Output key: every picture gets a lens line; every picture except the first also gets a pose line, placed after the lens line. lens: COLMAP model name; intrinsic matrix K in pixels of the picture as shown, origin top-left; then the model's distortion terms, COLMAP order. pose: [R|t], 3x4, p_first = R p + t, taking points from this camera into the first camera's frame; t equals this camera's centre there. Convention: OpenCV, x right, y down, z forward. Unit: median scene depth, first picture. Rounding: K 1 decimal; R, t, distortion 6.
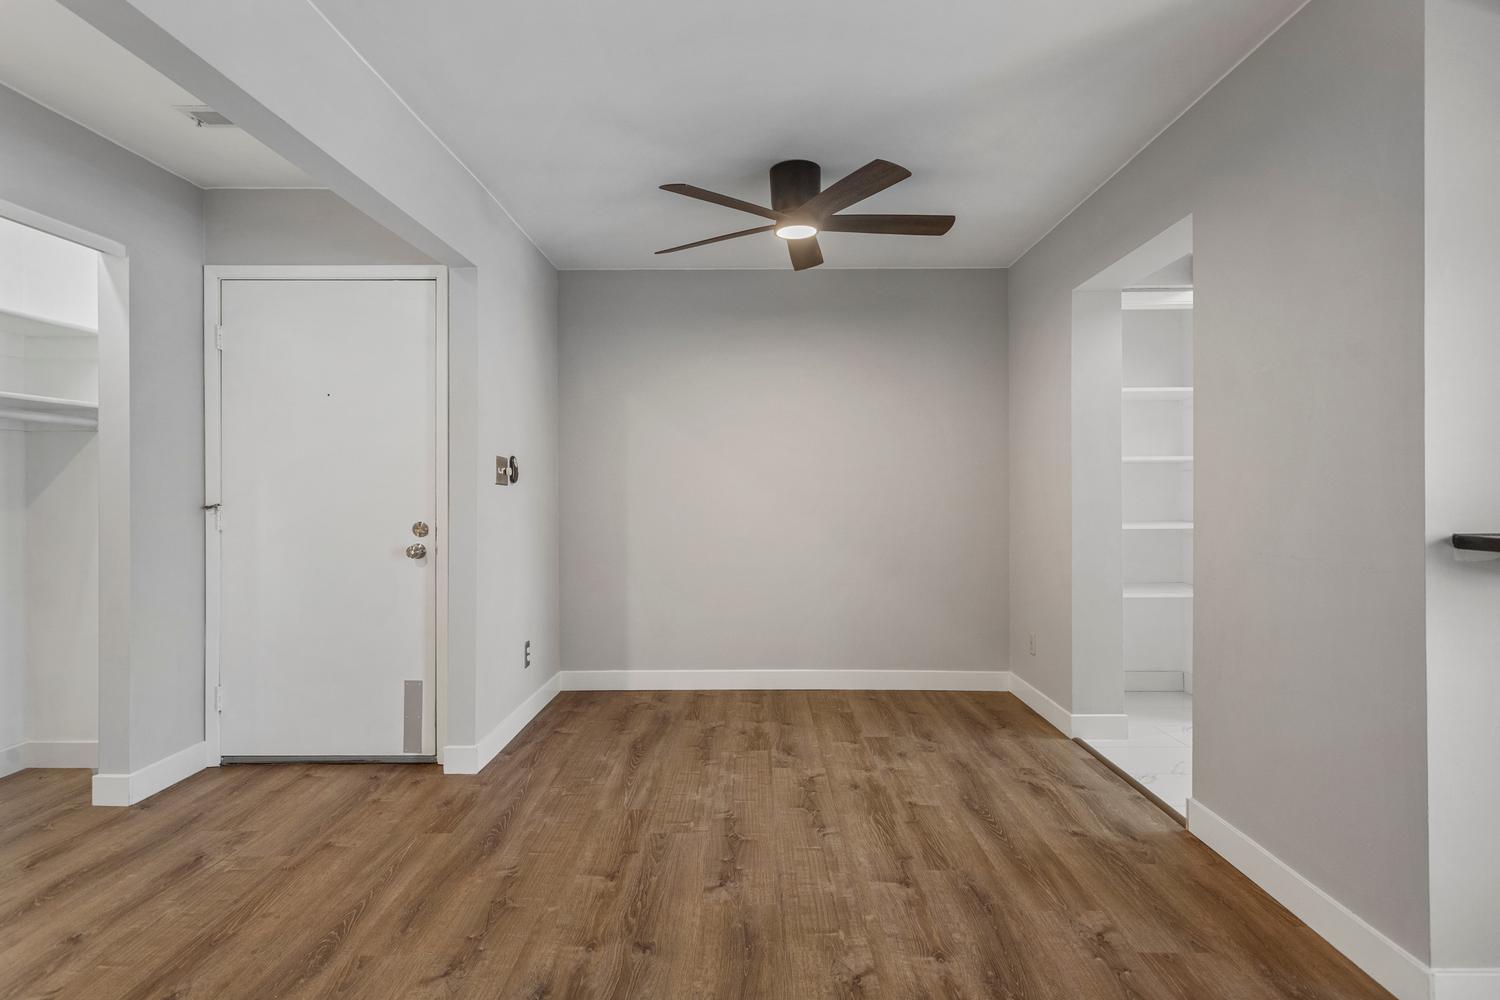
lens RADIAL K [[733.1, 0, 752.4], [0, 733.1, 486.5], [0, 0, 1]] dist [0.000203, 0.000700]
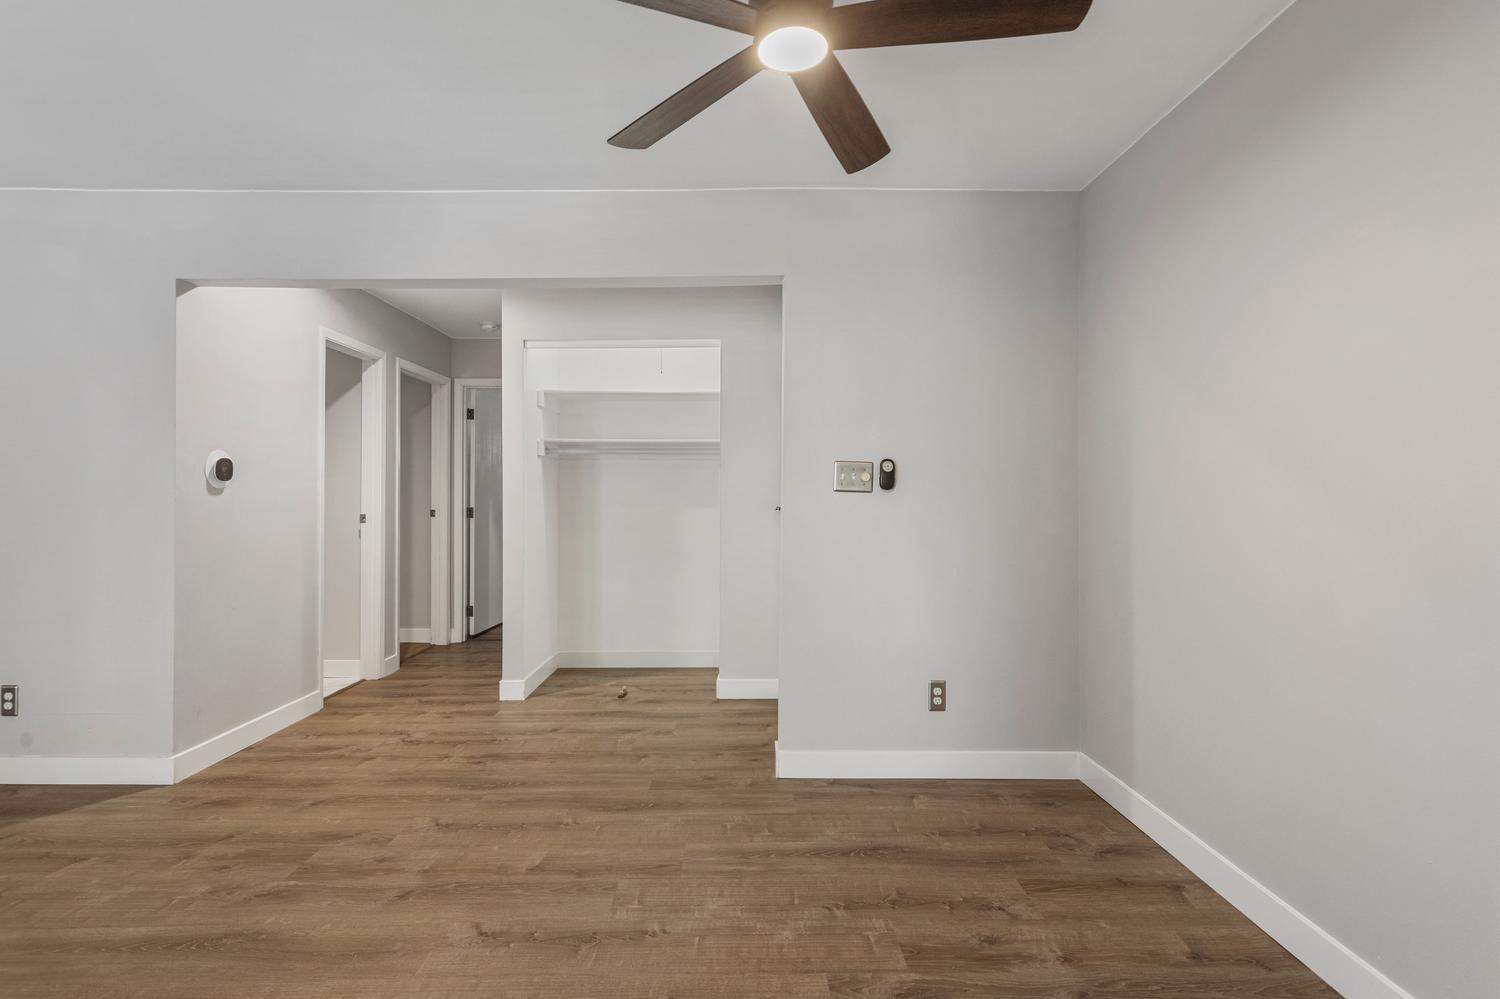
lens RADIAL K [[716.1, 0, 750.0], [0, 716.1, 499.5], [0, 0, 1]] dist [-0.002480, -0.000390]
pose [[0.019314, 0.006984, -0.999789, 0.629509], [-0.001270, 0.999975, 0.006961, 0.002901], [0.999813, 0.001135, 0.019322, 0.986208]]
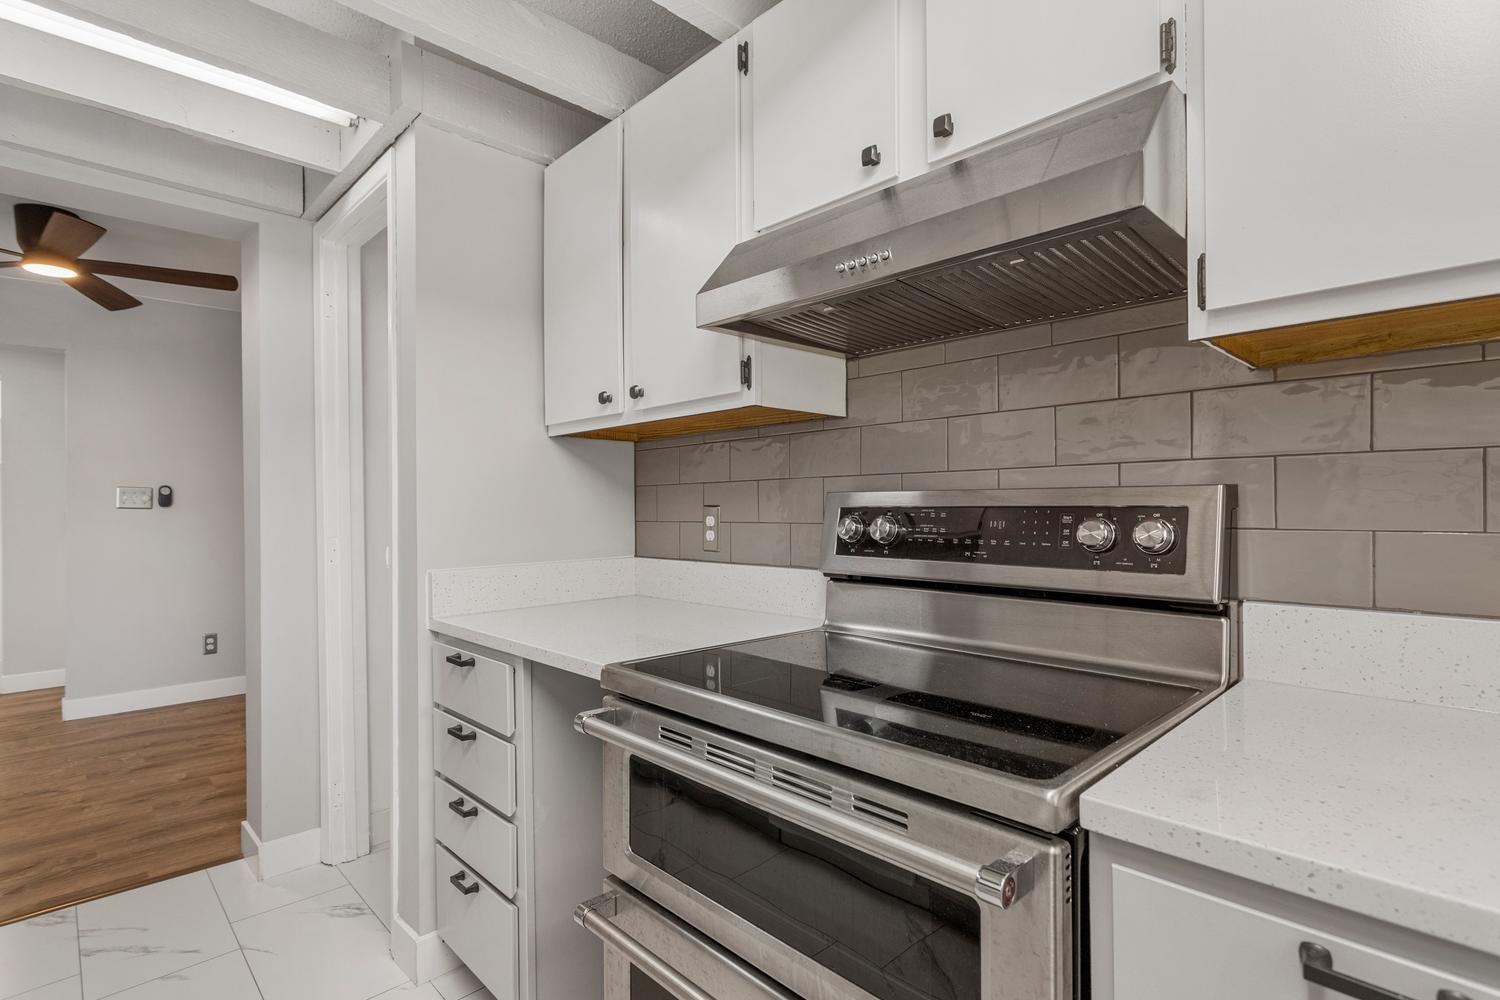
lens RADIAL K [[721.2, 0, 748.6], [0, 721.2, 513.8], [0, 0, 1]] dist [0.001608, 0.000530]
pose [[0.698966, 0.001303, -0.715154, 1.531030], [0.005495, 0.999959, 0.007191, 0.006048], [0.715134, -0.008956, 0.698930, 1.019399]]
